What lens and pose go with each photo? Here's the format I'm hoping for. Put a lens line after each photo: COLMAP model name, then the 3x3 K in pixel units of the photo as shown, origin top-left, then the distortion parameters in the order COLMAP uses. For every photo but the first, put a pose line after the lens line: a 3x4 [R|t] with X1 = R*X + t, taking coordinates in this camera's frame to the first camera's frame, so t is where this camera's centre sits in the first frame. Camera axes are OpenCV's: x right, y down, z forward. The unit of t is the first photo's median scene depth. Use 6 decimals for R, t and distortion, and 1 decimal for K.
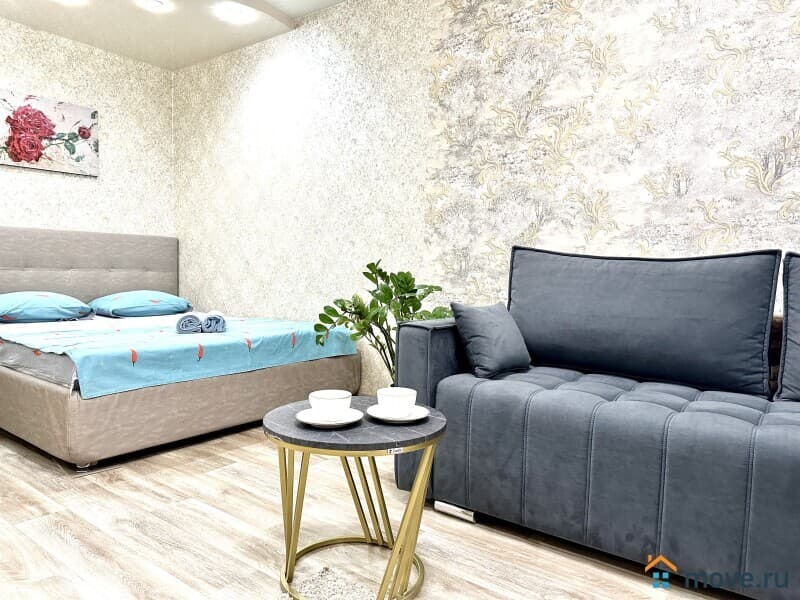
lens RADIAL K [[562.0, 0, 394.4], [0, 562.0, 302.2], [0, 0, 1]] dist [0.067347, -0.080574]
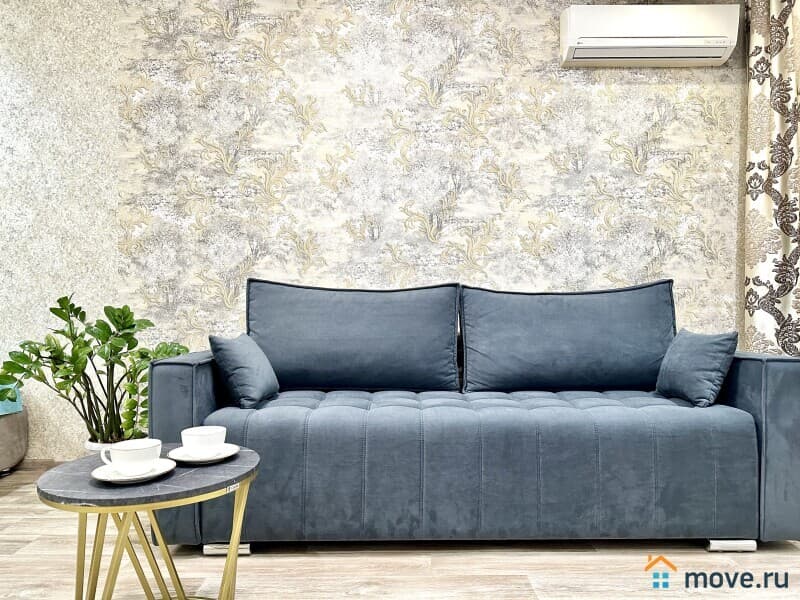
lens RADIAL K [[562.0, 0, 403.2], [0, 562.0, 301.9], [0, 0, 1]] dist [0.067347, -0.080574]
pose [[0.783320, -0.019771, 0.621304, -0.181369], [0.055914, 0.997684, -0.038746, -0.000875], [-0.619099, 0.065090, 0.782611, 0.014666]]
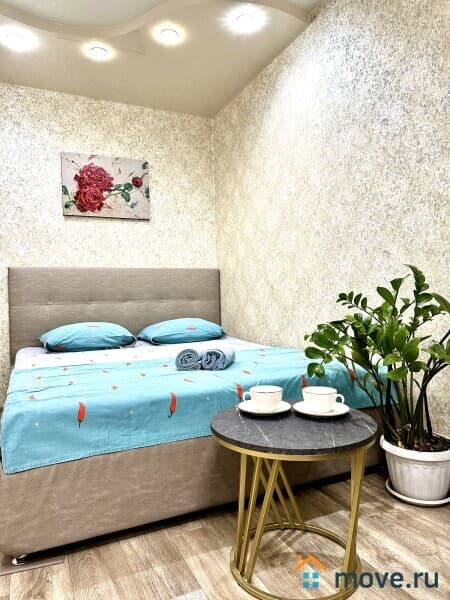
lens RADIAL K [[421.5, 0, 225.0], [0, 421.5, 300.6], [0, 0, 1]] dist [0.067347, -0.080574]
pose [[0.892316, -0.038080, -0.449802, -0.016909], [0.018008, 0.998645, -0.048819, -0.021948], [0.451051, 0.035462, 0.891793, 0.499002]]
